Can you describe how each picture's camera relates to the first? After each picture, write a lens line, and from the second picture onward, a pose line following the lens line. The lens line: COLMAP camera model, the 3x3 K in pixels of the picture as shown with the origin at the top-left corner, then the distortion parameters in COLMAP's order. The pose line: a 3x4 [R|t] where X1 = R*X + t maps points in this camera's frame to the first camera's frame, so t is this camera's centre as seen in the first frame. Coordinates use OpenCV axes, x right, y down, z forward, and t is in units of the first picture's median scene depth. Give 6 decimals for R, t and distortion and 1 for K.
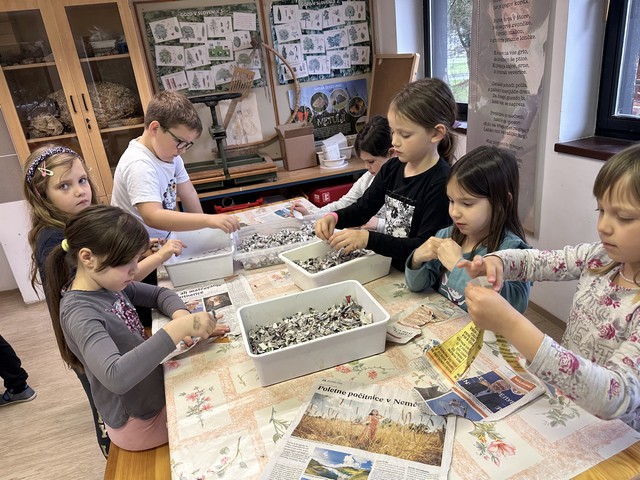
lens RADIAL K [[452.8, 0, 319.6], [0, 452.8, 240.0], [0, 0, 1]] dist [0.037396, -0.038587]
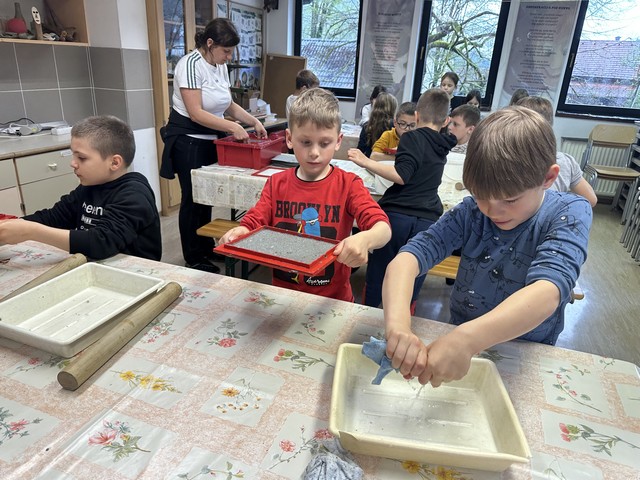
lens RADIAL K [[452.8, 0, 319.9], [0, 452.8, 240.2], [0, 0, 1]] dist [0.037396, -0.038587]
pose [[0.613090, -0.152785, 0.775098, -1.142207], [0.173830, 0.983165, 0.056303, 0.195913], [-0.770651, 0.100216, 0.629328, -0.107373]]
